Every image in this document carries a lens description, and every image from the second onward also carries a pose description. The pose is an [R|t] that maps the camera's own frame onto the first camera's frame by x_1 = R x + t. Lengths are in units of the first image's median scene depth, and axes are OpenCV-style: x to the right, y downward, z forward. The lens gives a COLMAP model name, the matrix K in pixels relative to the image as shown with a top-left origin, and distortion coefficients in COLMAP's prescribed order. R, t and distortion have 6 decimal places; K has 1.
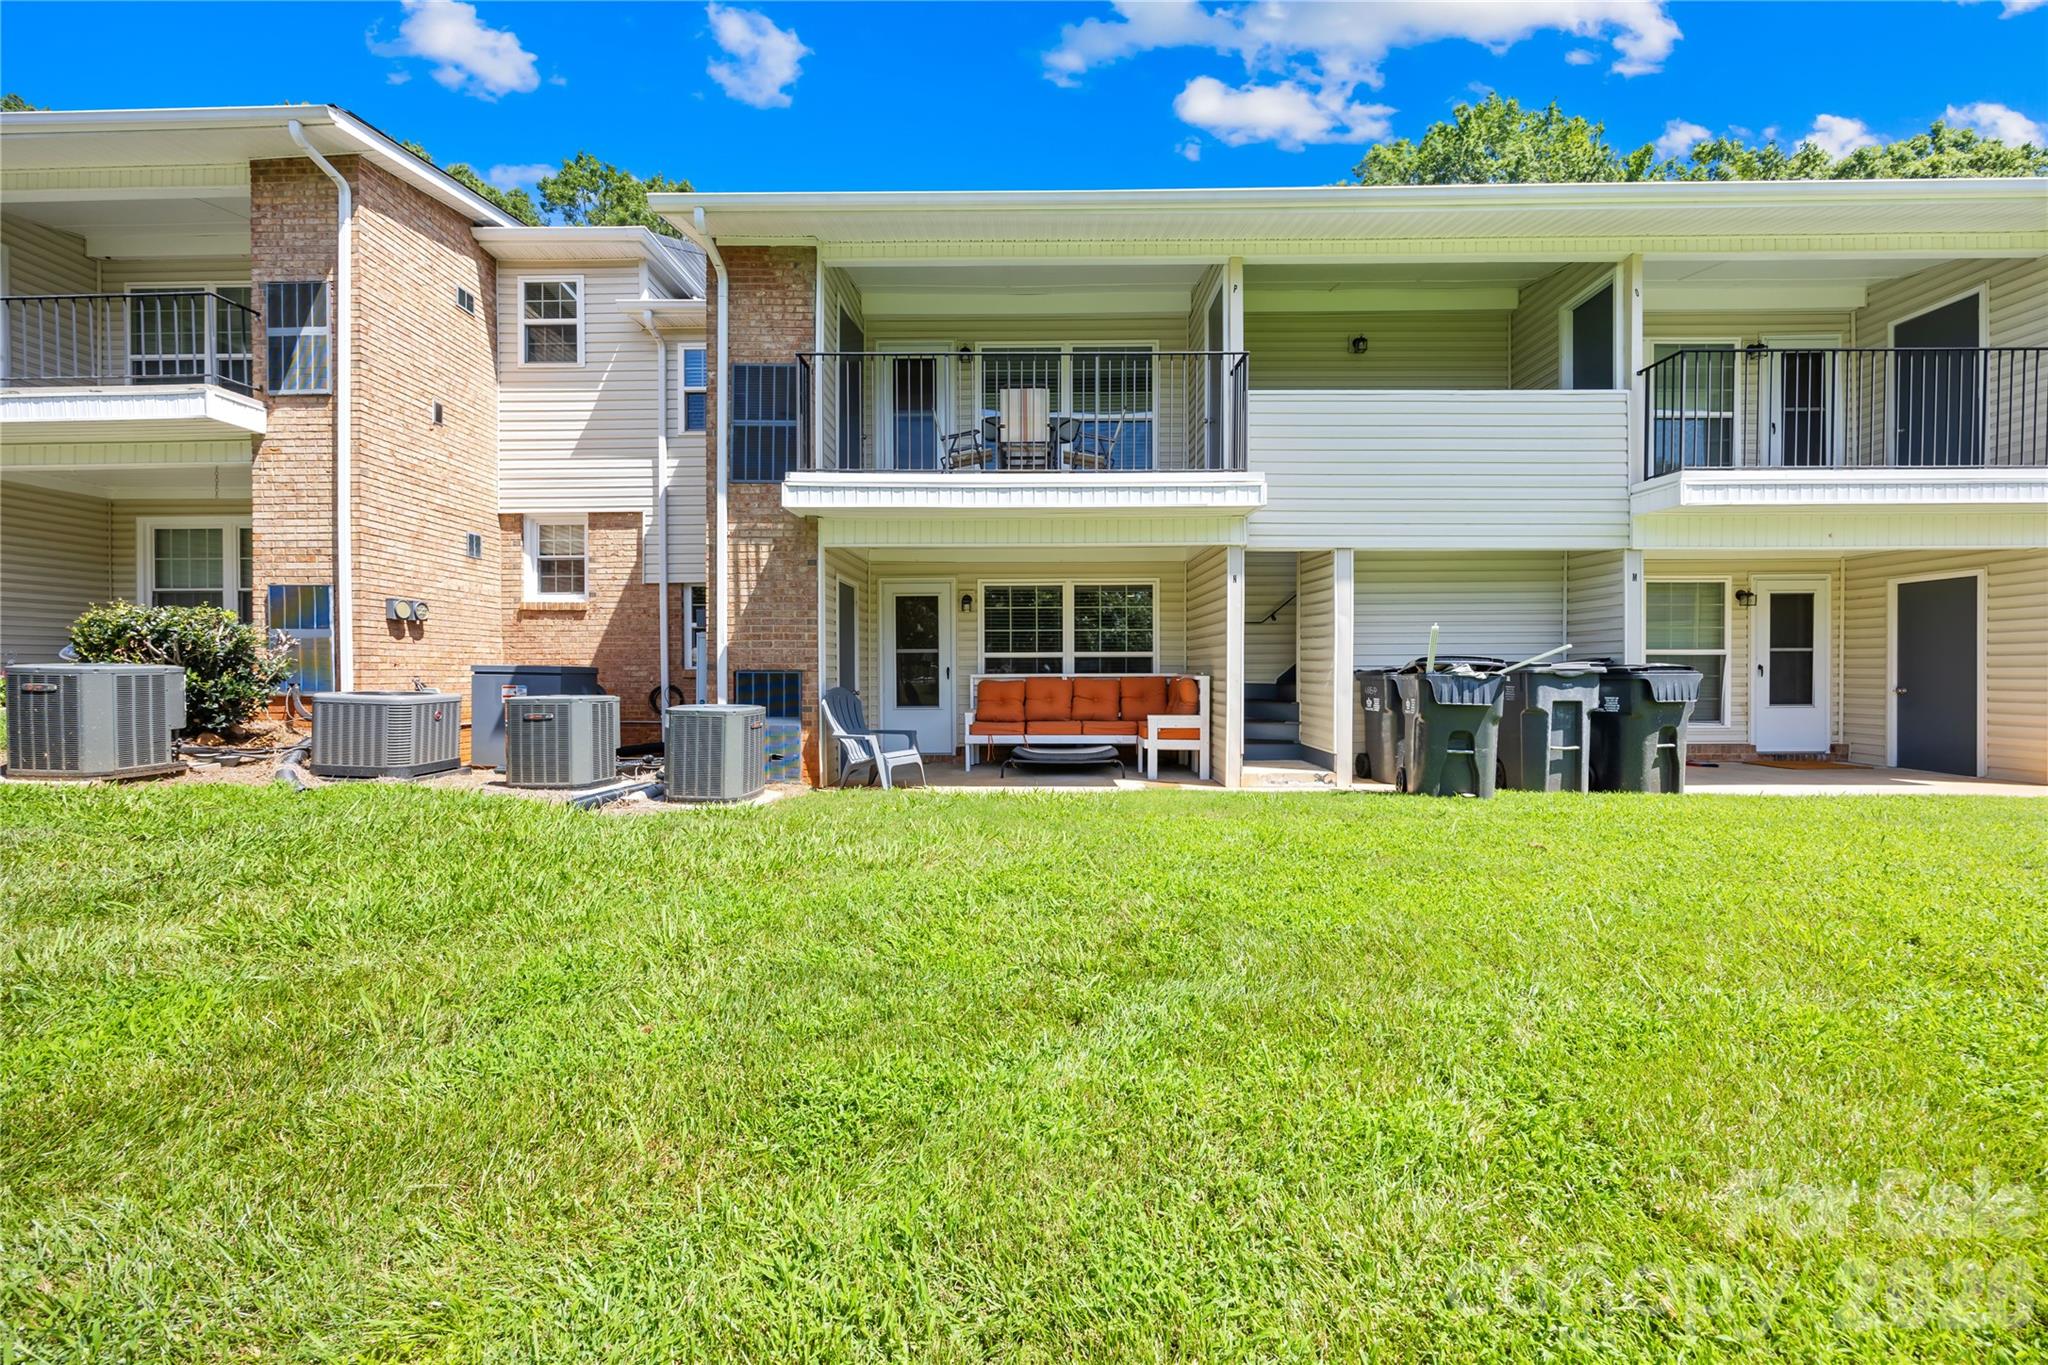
lens RADIAL K [[782.4, 0, 1024.0], [0, 782.4, 682.5], [0, 0, 1]] dist [0.000164, -0.000045]
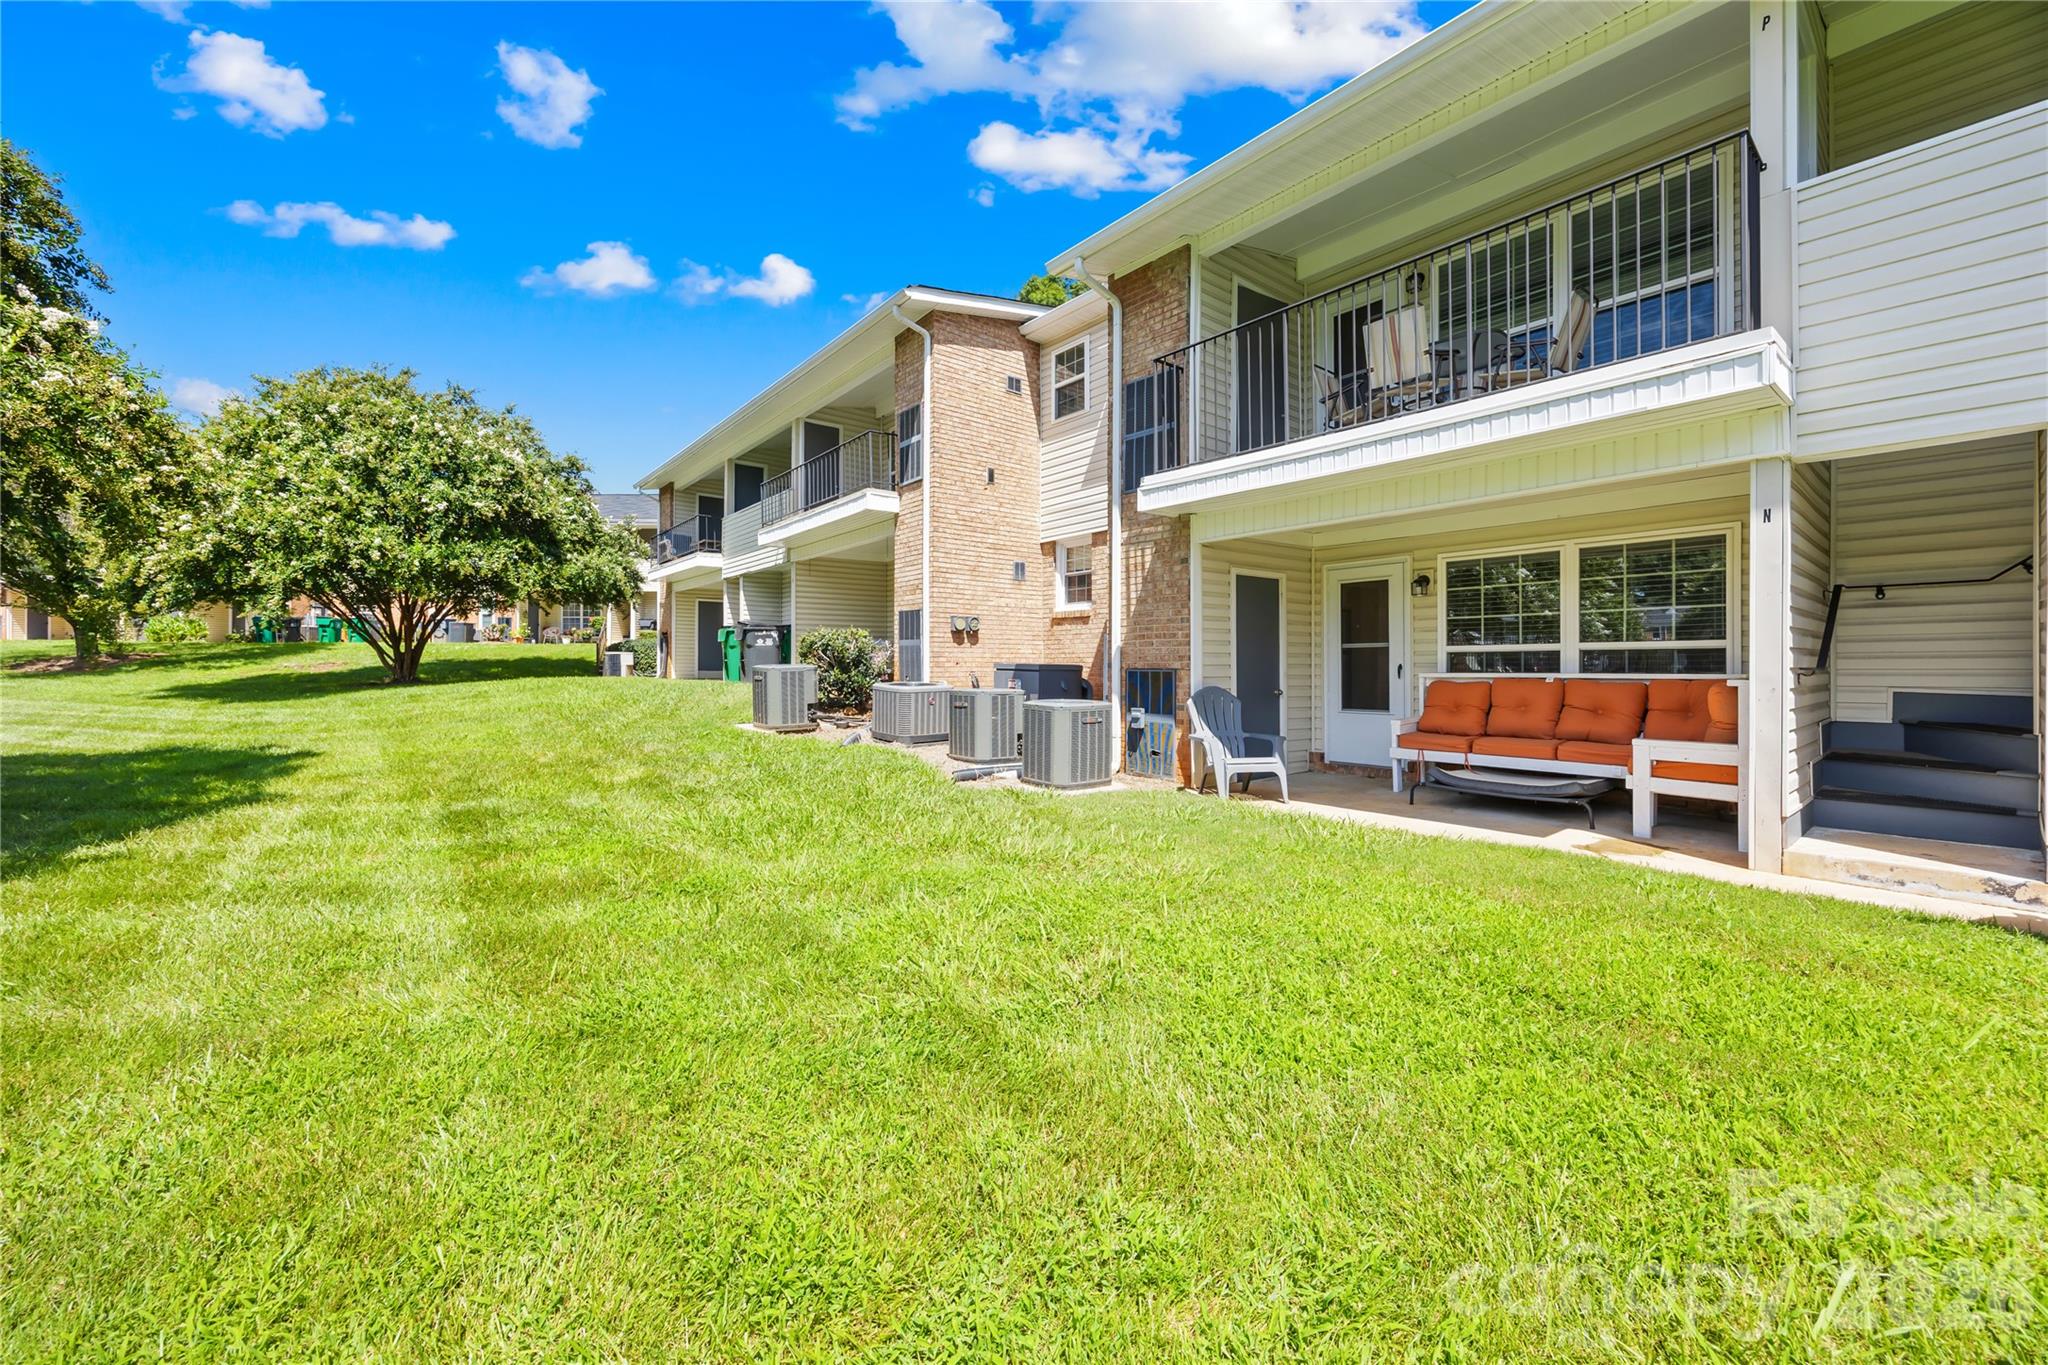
lens RADIAL K [[794.6, 0, 1001.7], [0, 794.6, 663.5], [0, 0, 1]] dist [0.000297, 0.000031]
pose [[0.633589, -0.001581, -0.773668, 0.336058], [-0.009764, 0.999902, -0.010040, -0.009195], [0.773608, 0.013915, 0.633511, 0.167086]]
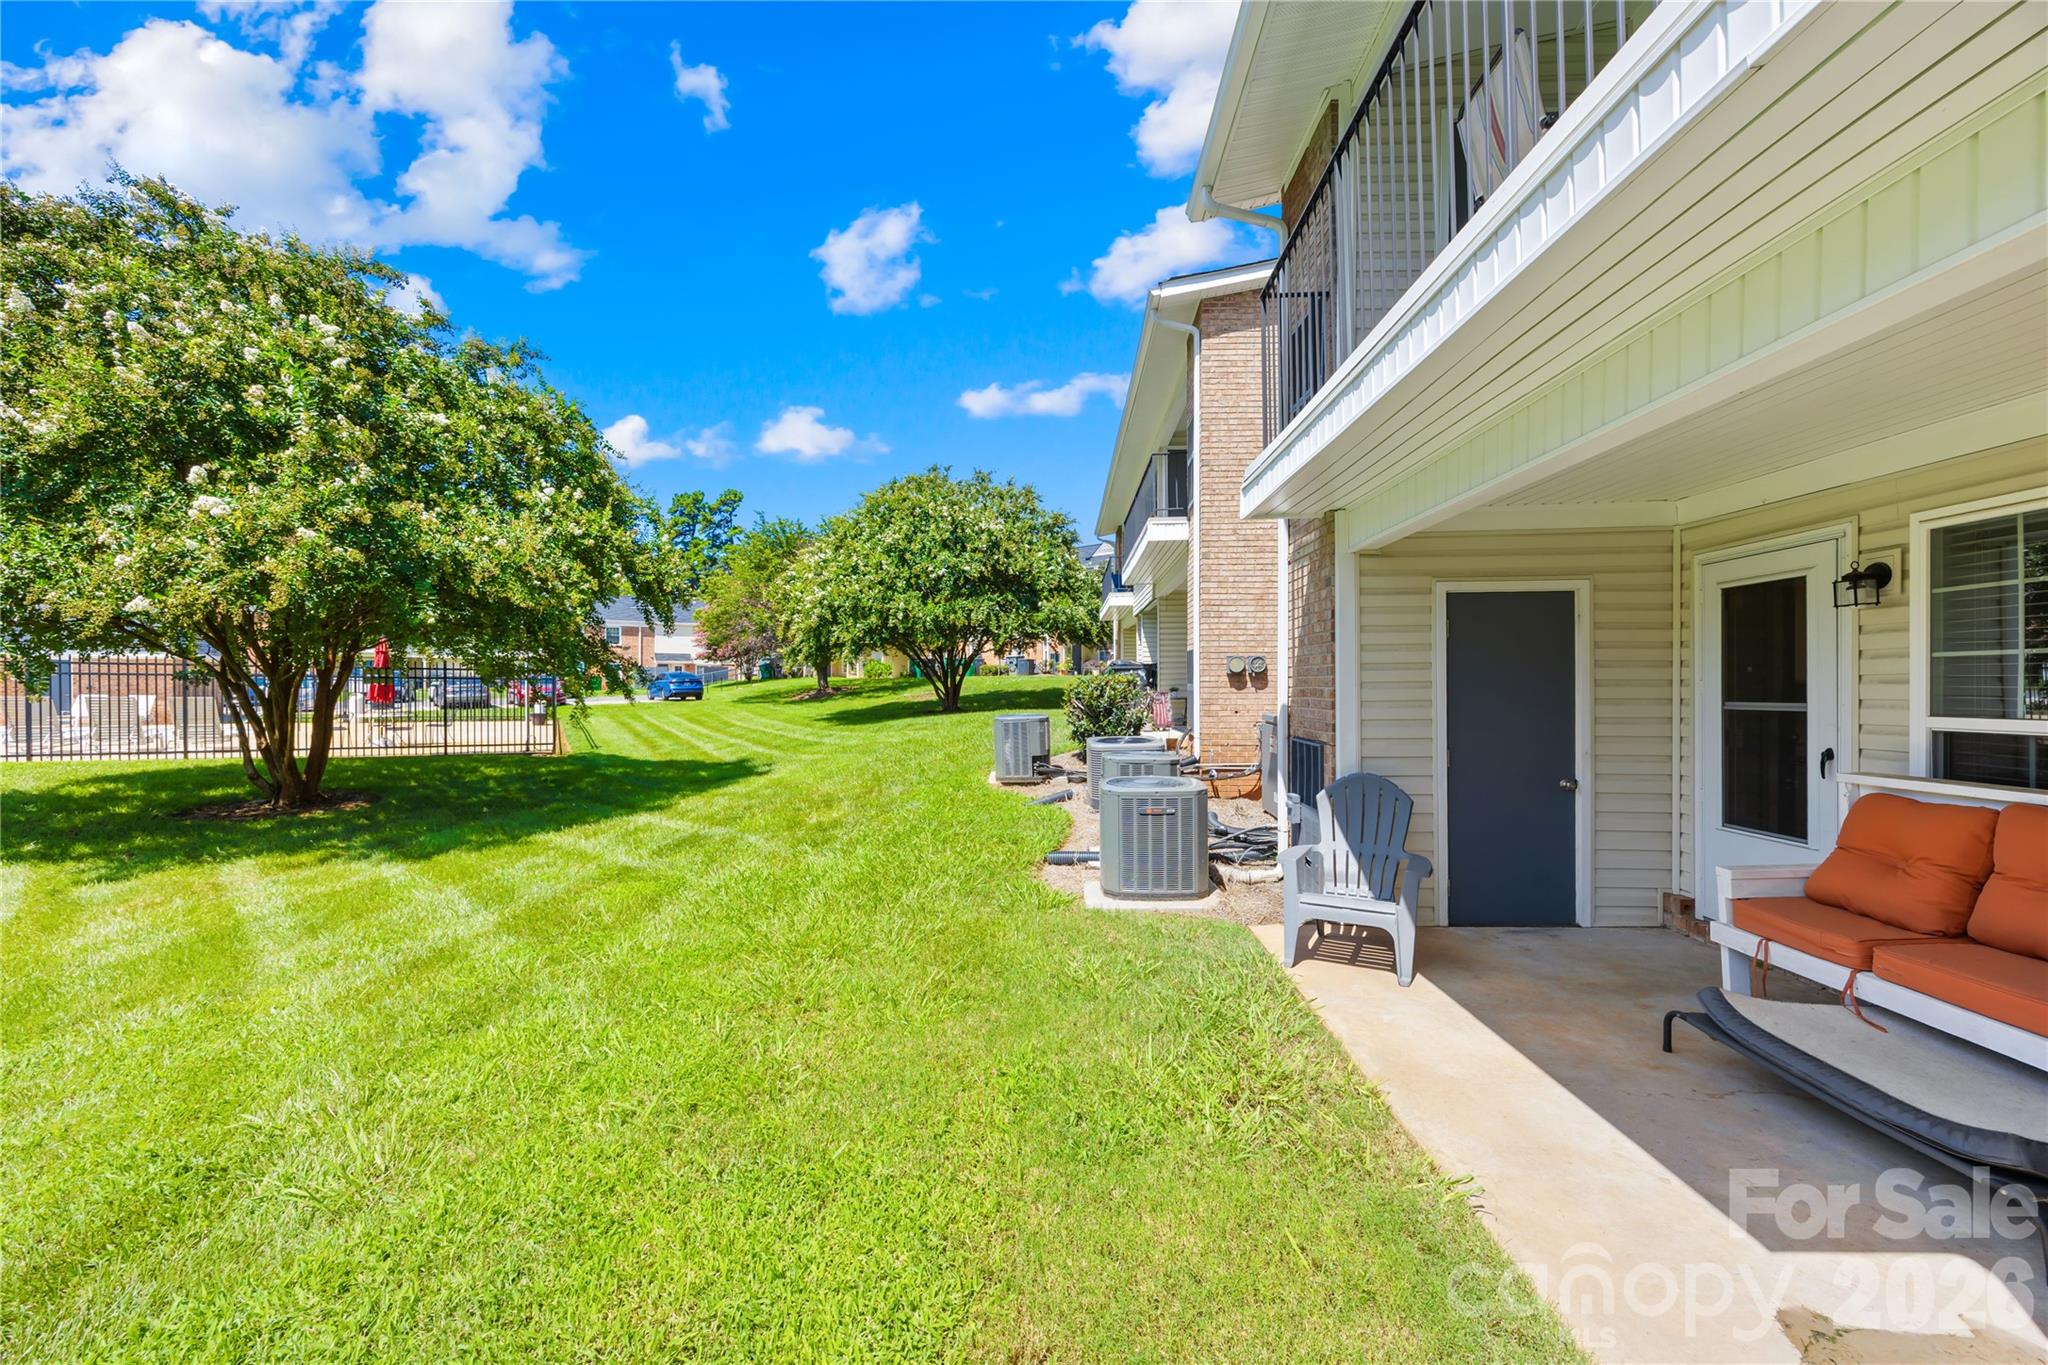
lens RADIAL K [[782.4, 0, 1024.0], [0, 782.4, 682.5], [0, 0, 1]] dist [0.000164, -0.000045]
pose [[-0.010546, -0.006758, -0.999922, 0.365450], [-0.007031, 0.999953, -0.006684, -0.056504], [0.999920, 0.006960, -0.010593, 0.692351]]
